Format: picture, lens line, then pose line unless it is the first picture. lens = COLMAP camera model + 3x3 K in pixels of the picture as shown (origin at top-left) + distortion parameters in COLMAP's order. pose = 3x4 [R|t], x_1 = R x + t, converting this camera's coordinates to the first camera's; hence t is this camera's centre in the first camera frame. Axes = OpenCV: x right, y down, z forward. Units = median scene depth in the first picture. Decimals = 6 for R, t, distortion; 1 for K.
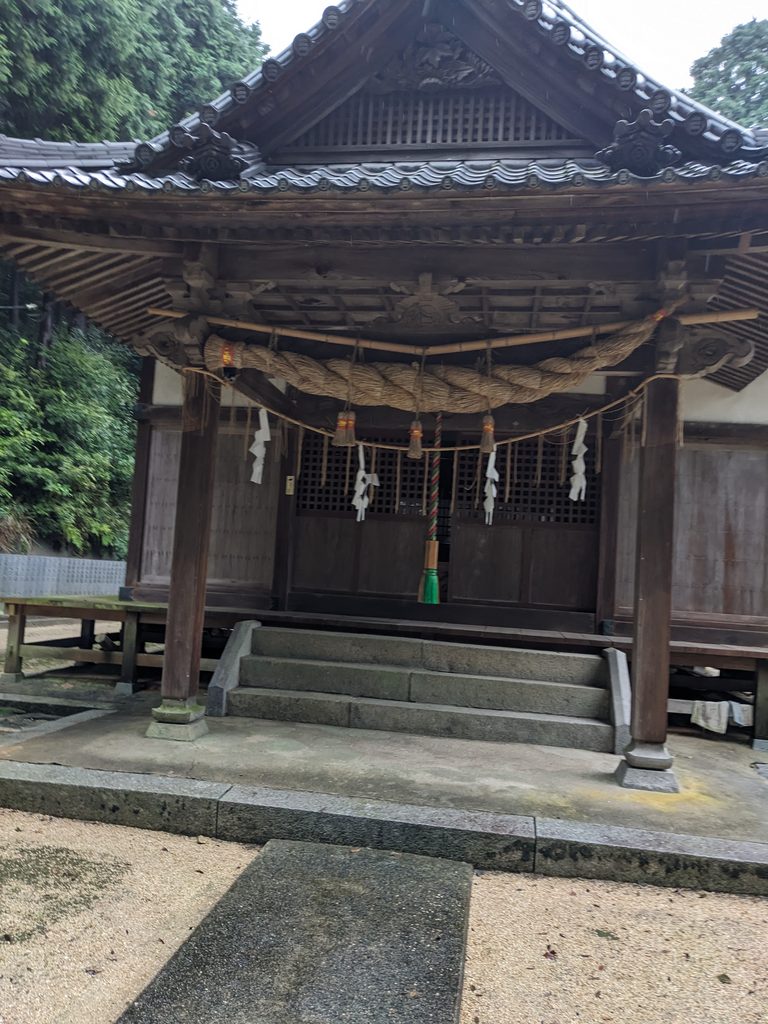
lens RADIAL K [[779.0, 0, 431.1], [0, 779.0, 527.5], [0, 0, 1]] dist [0.000208, -0.000361]
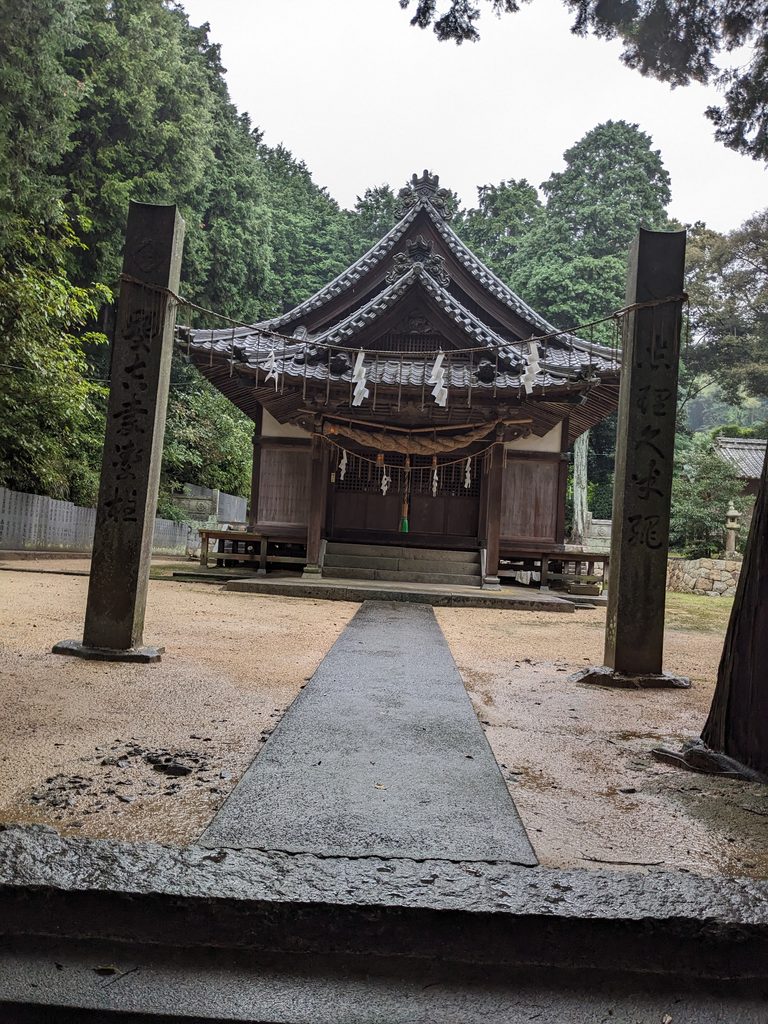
lens RADIAL K [[779.0, 0, 431.1], [0, 779.0, 527.5], [0, 0, 1]] dist [0.000208, -0.000361]
pose [[0.993275, 0.000300, 0.115778, -0.242384], [-0.004570, 0.999319, 0.036619, 0.003626], [-0.115688, -0.036902, 0.992600, -1.624910]]
